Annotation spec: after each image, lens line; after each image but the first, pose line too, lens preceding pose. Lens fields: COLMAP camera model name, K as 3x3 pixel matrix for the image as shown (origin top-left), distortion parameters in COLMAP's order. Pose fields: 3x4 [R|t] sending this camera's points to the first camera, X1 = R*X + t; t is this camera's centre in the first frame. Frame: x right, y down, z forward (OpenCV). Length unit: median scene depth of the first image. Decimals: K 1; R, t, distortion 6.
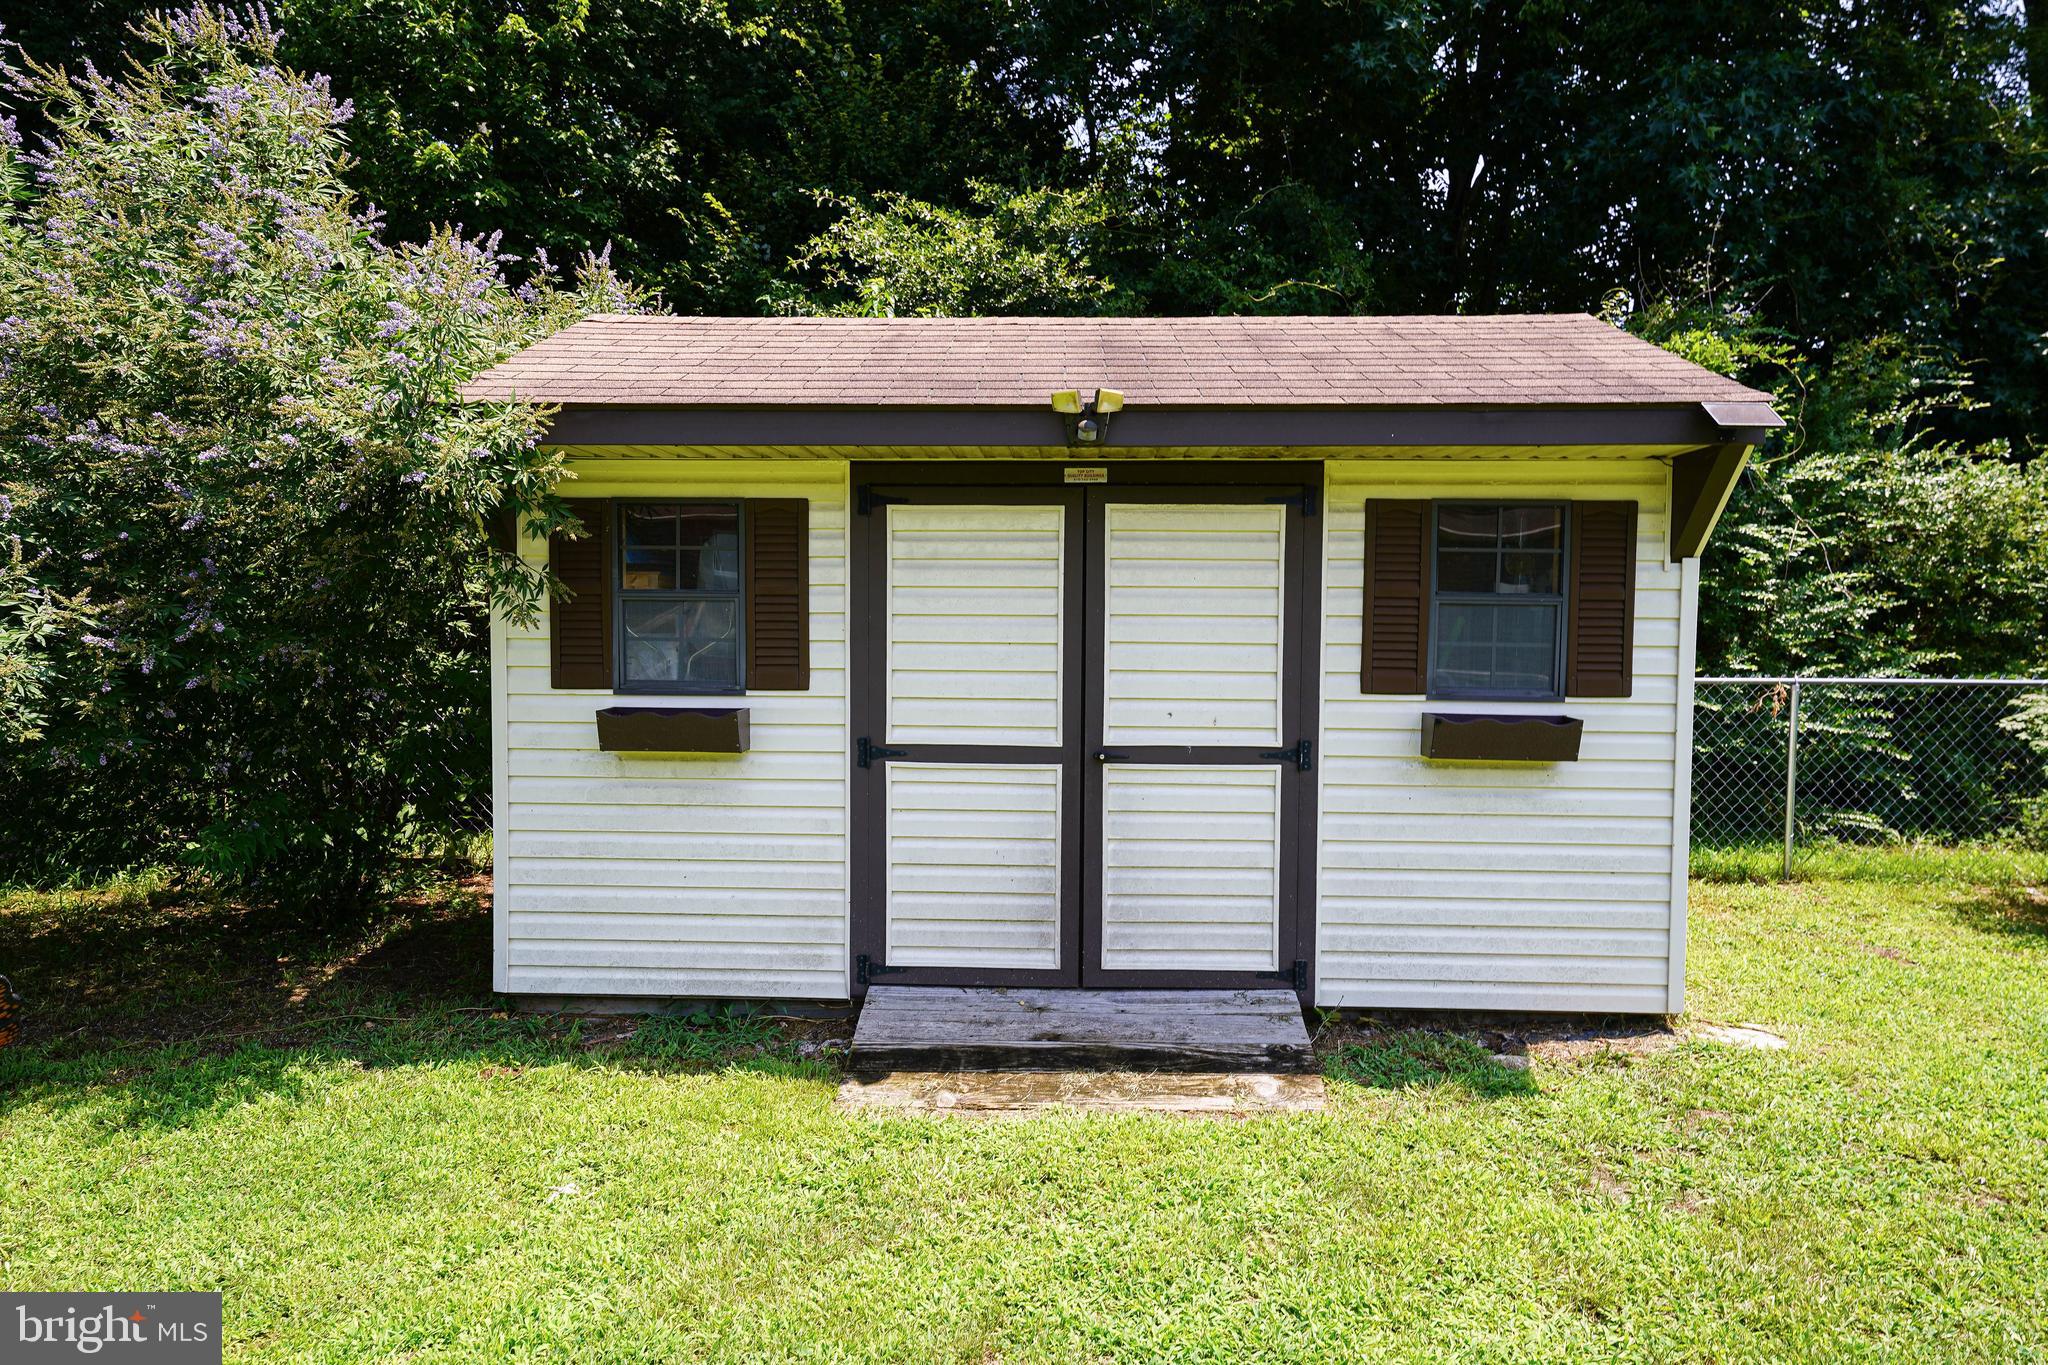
lens RADIAL K [[1237.7, 0, 1029.0], [0, 1237.7, 680.0], [0, 0, 1]] dist [0.007986, 0.000849]
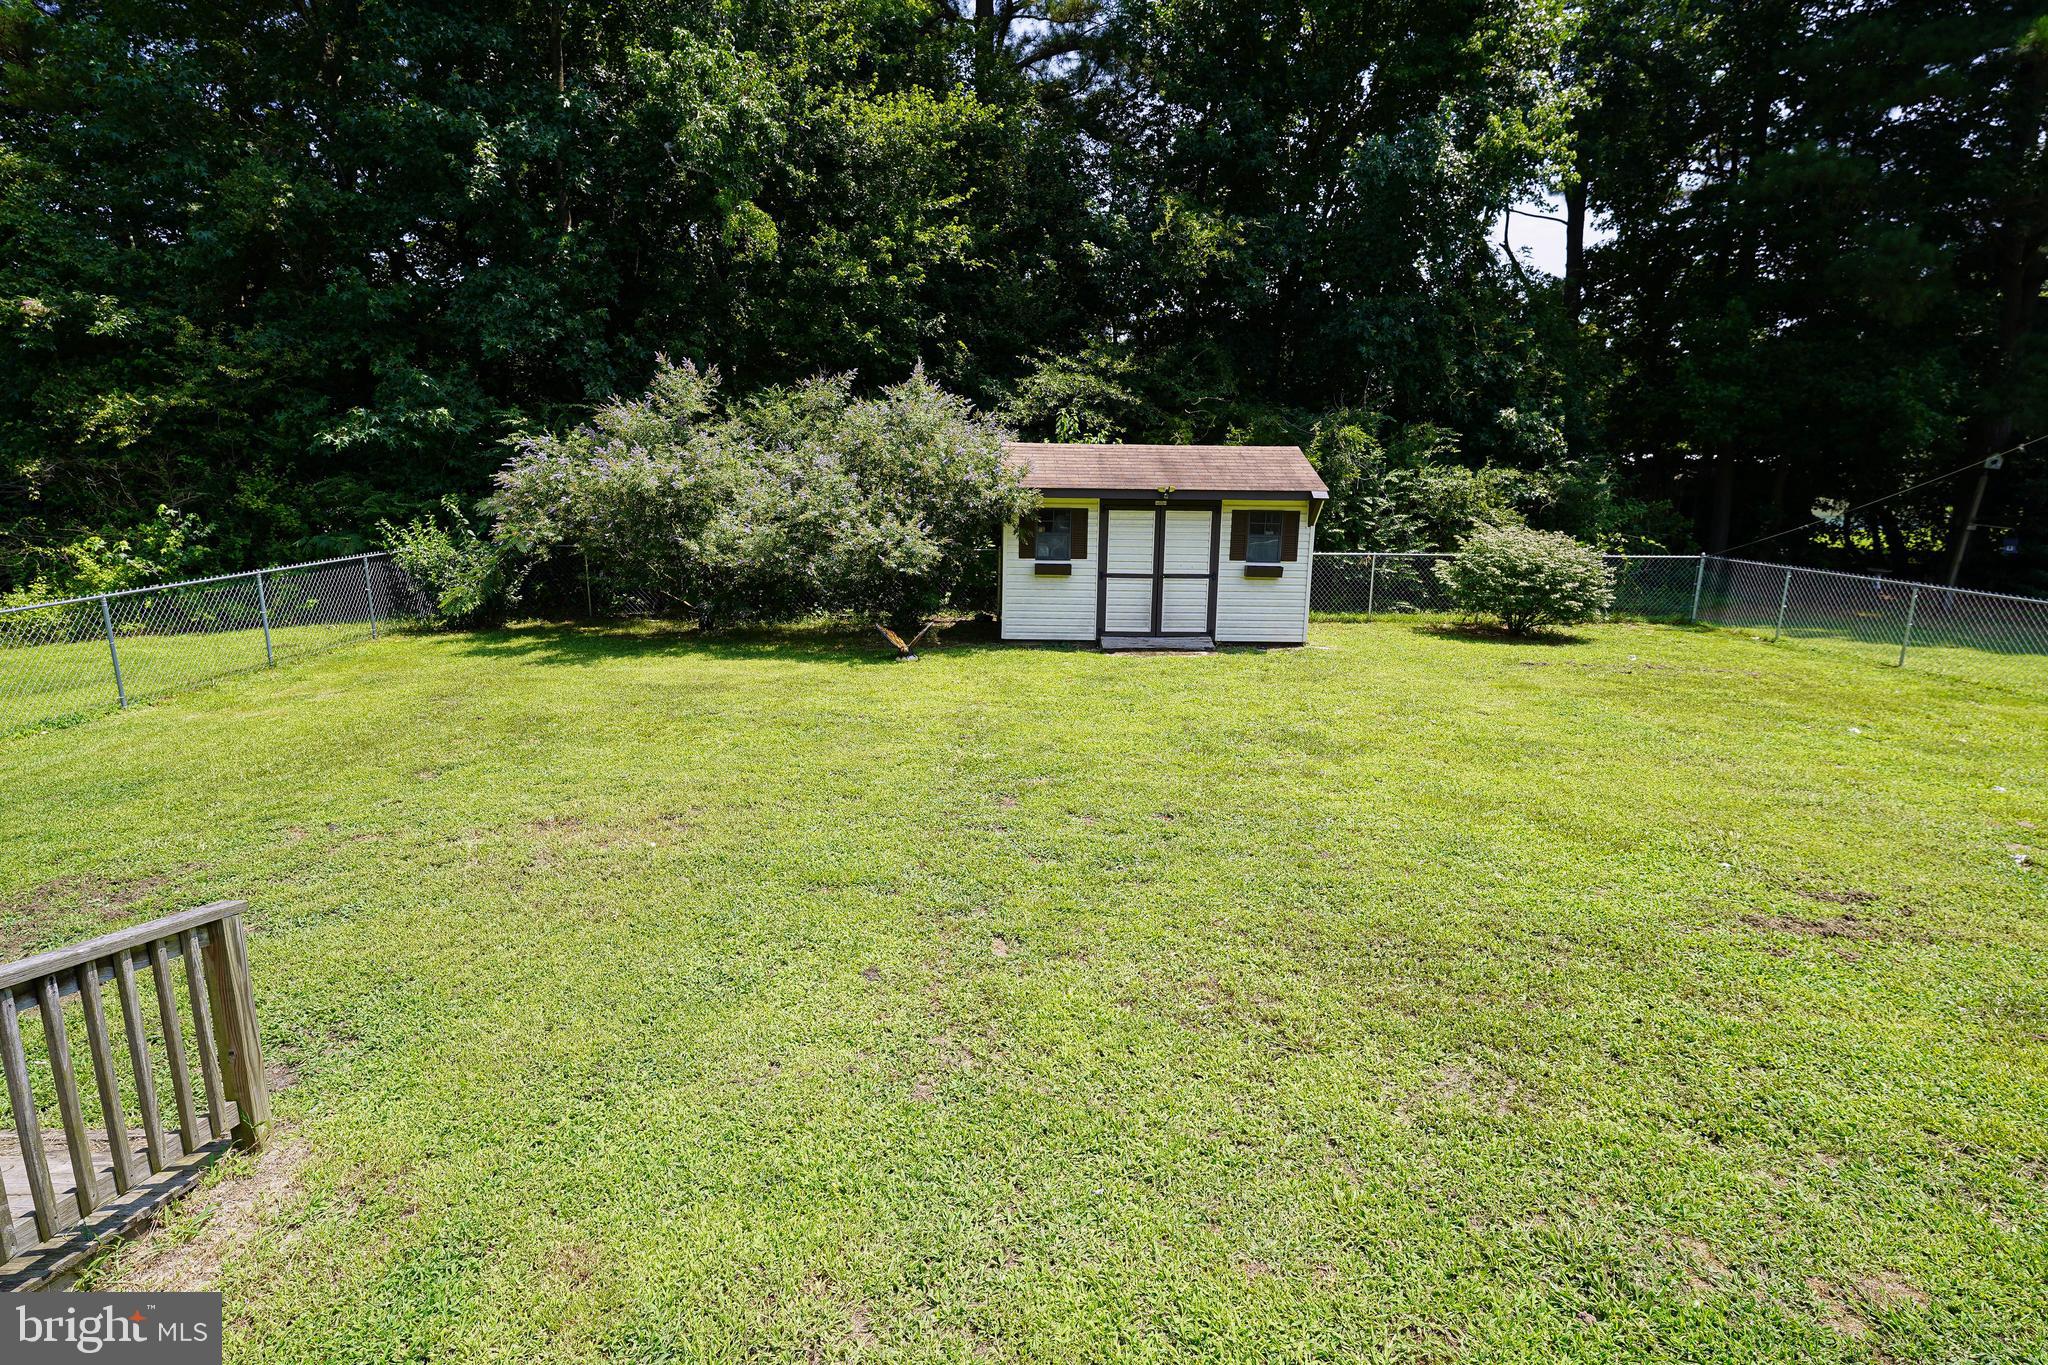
lens RADIAL K [[1004.6, 0, 1014.0], [0, 1004.6, 678.6], [0, 0, 1]] dist [-0.008184, -0.001056]
pose [[0.998453, -0.004552, 0.055424, -0.580290], [-0.003278, 0.990094, 0.140369, -0.061378], [-0.055514, -0.140334, 0.988547, -2.119072]]
